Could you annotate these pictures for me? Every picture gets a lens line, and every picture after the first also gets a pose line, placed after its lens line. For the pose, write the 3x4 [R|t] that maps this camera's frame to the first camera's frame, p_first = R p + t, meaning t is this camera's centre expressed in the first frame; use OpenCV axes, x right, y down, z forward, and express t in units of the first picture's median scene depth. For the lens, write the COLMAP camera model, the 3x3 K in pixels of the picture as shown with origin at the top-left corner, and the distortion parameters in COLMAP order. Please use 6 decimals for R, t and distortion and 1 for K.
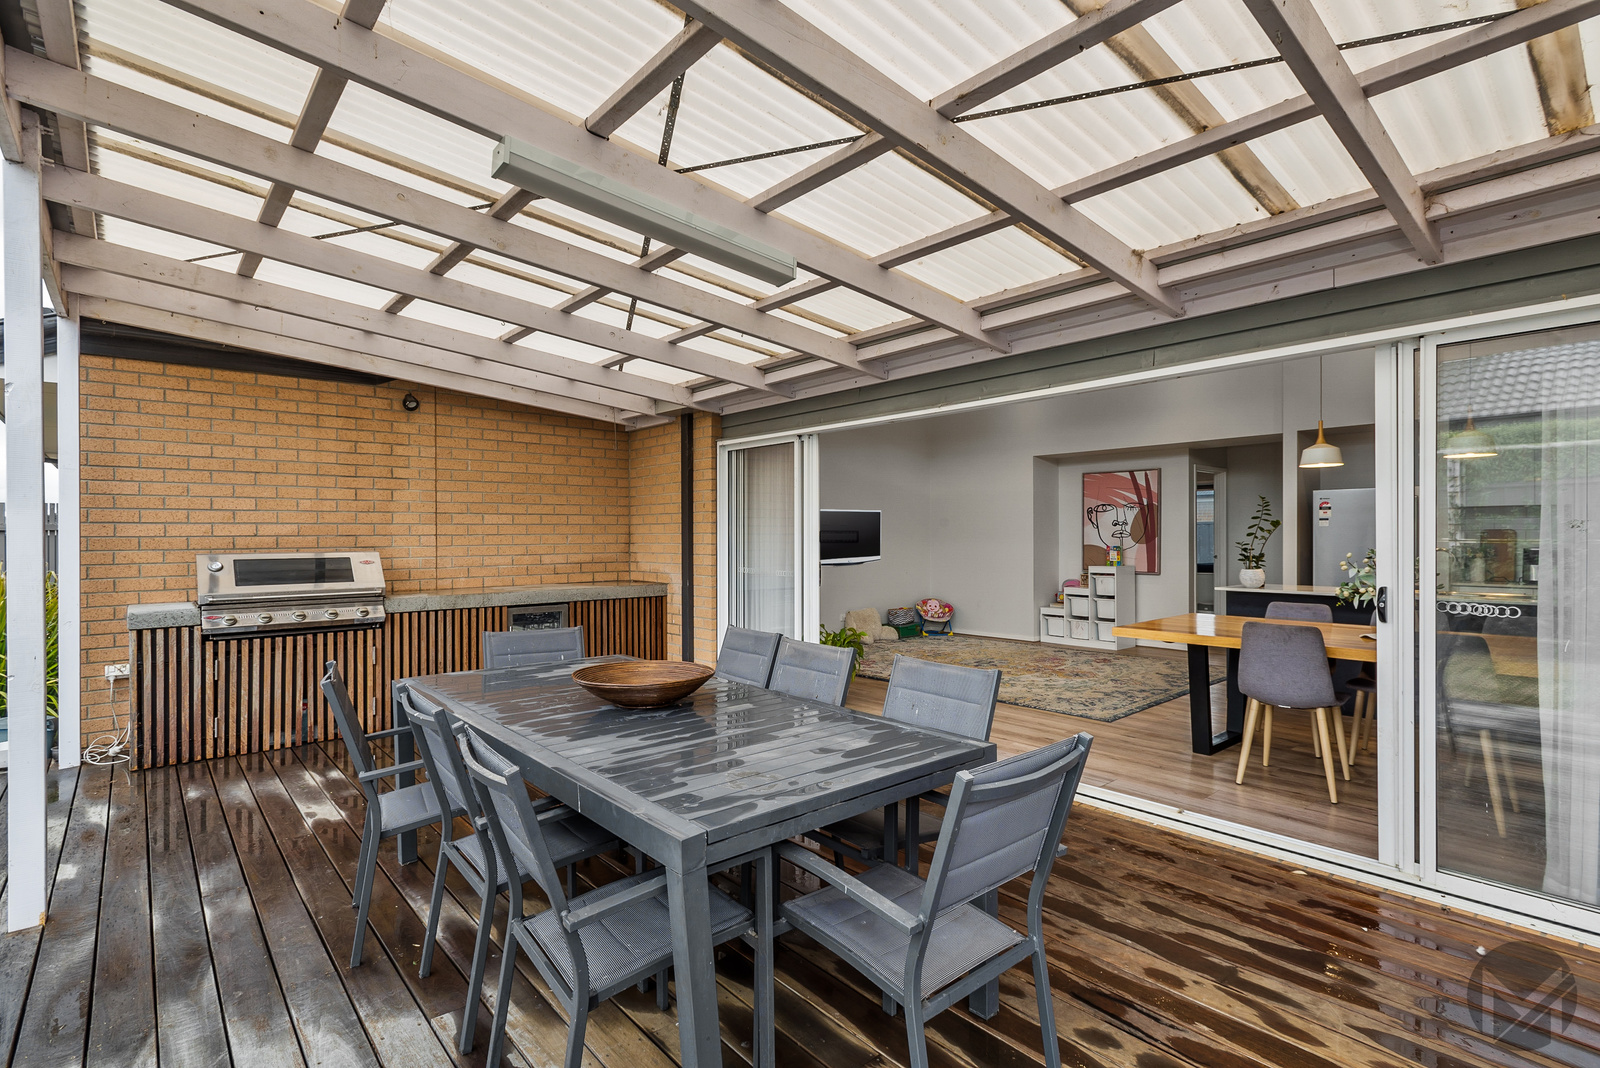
lens RADIAL K [[751.3, 0, 801.6], [0, 751.3, 534.6], [0, 0, 1]] dist [0.009197, -0.000556]
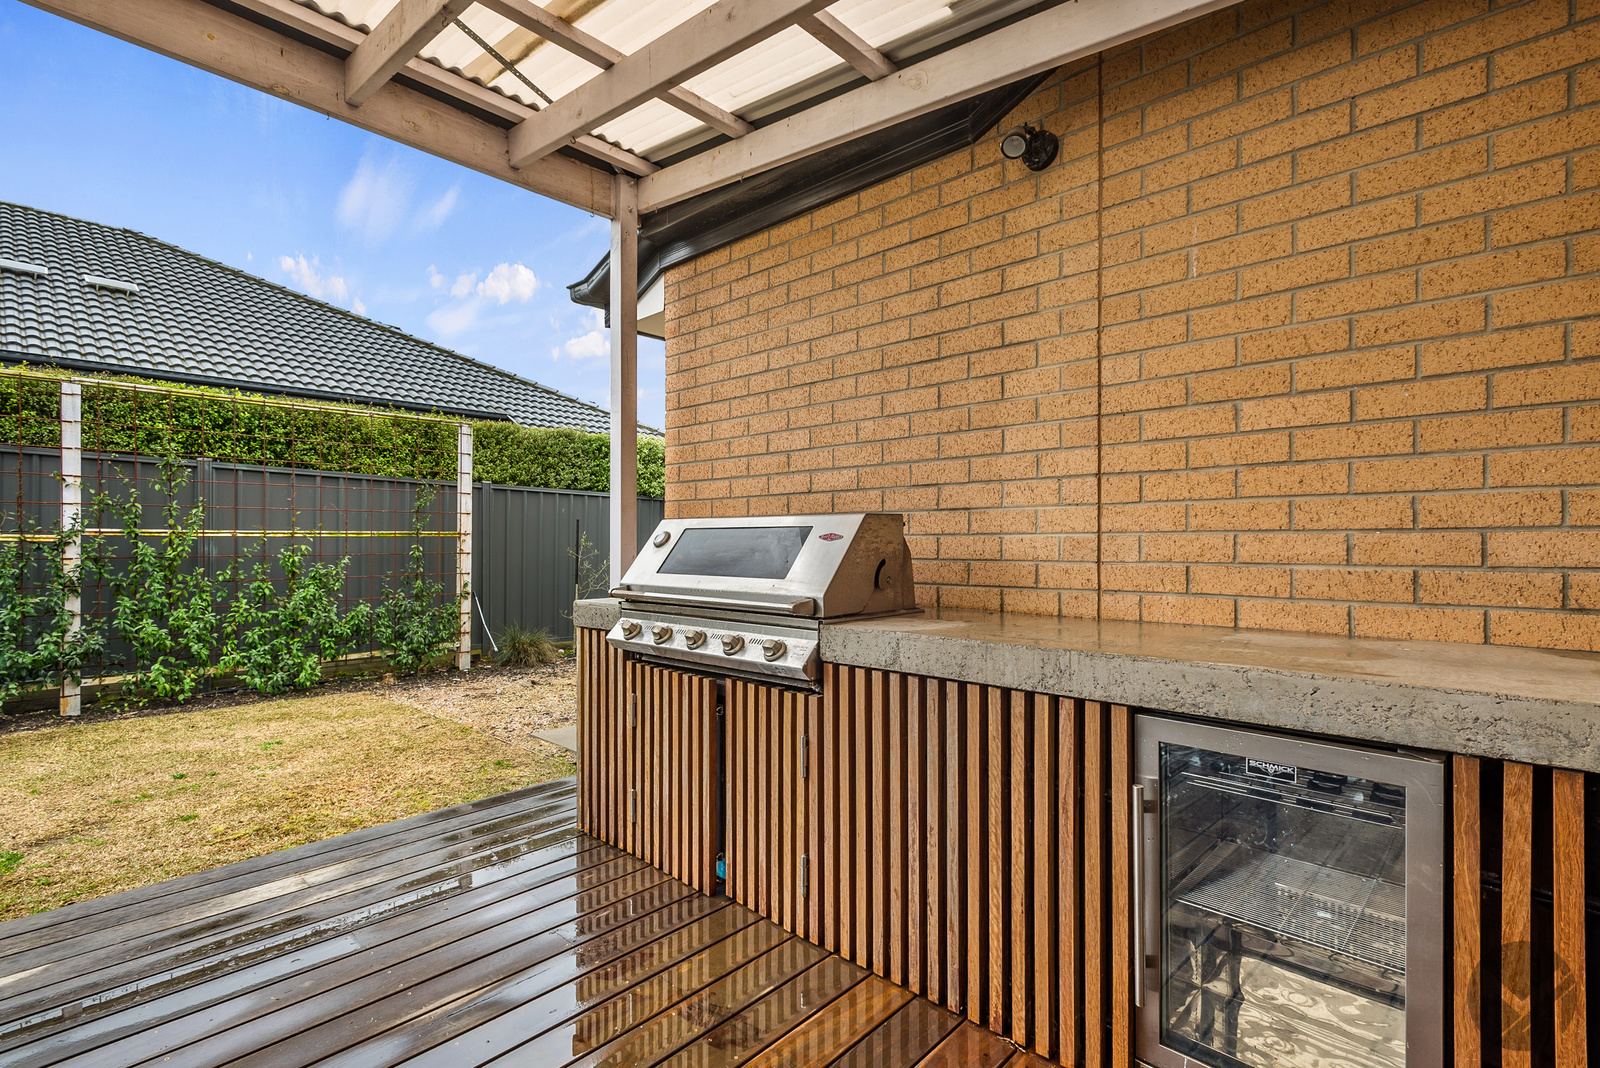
lens RADIAL K [[751.3, 0, 800.8], [0, 751.3, 543.7], [0, 0, 1]] dist [0.009197, -0.000556]
pose [[0.105109, 0.005134, -0.994447, -0.131533], [-0.001729, 0.999986, 0.004980, 0.034430], [0.994459, 0.001196, 0.105116, 0.837644]]
